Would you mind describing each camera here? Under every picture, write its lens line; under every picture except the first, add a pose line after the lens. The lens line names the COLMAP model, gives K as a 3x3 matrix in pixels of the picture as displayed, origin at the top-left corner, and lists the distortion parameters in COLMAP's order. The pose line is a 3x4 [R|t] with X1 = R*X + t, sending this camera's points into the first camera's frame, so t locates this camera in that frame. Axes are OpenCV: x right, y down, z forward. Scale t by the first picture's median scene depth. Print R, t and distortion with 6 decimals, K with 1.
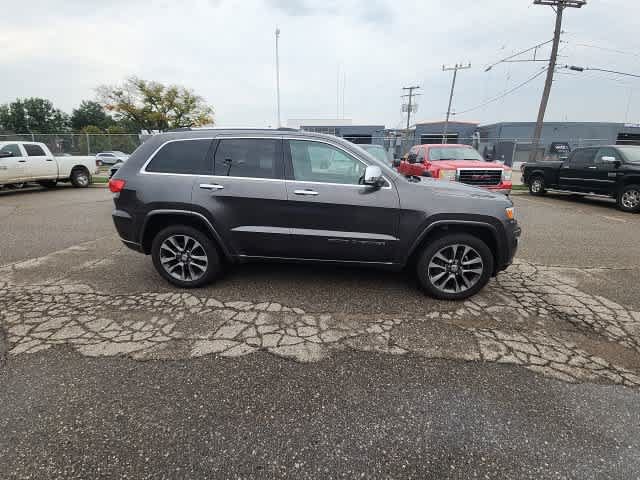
lens RADIAL K [[258.7, 0, 319.0], [0, 258.7, 240.5], [0, 0, 1]] dist [0.015120, -0.009646]
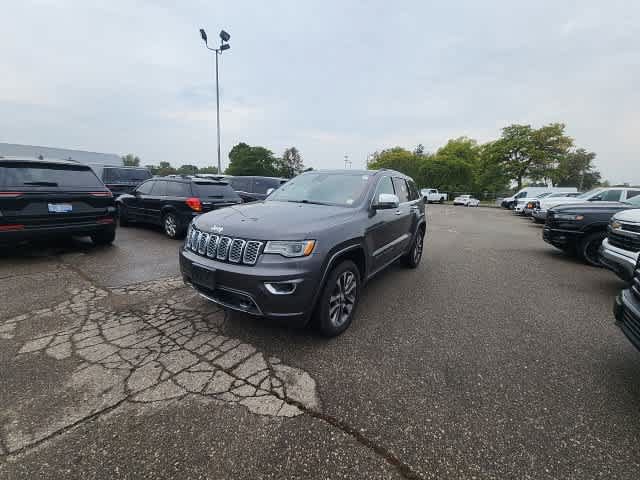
lens RADIAL K [[258.7, 0, 321.4], [0, 258.7, 238.6], [0, 0, 1]] dist [0.015120, -0.009646]
pose [[-0.482509, 0.138273, -0.864908, 1.366840], [-0.310608, 0.896275, 0.316567, -0.555782], [0.818968, 0.421394, -0.389512, 1.807977]]
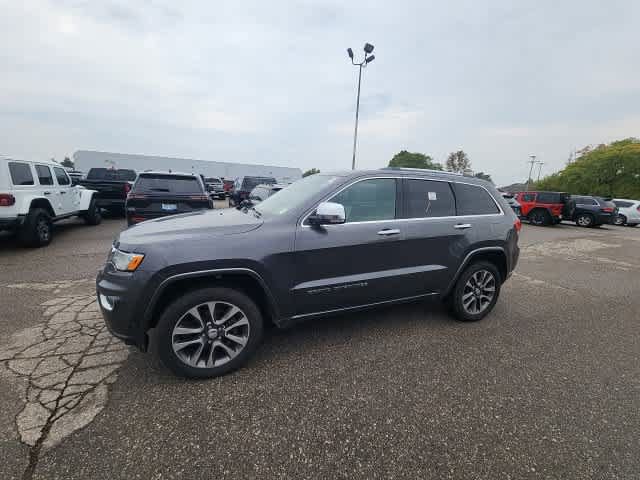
lens RADIAL K [[258.7, 0, 322.5], [0, 258.7, 239.6], [0, 0, 1]] dist [0.015120, -0.009646]
pose [[-0.887571, 0.039484, -0.458977, 0.612502], [-0.190533, 0.875645, 0.443782, -0.700686], [0.419423, 0.481338, -0.769674, 2.151866]]
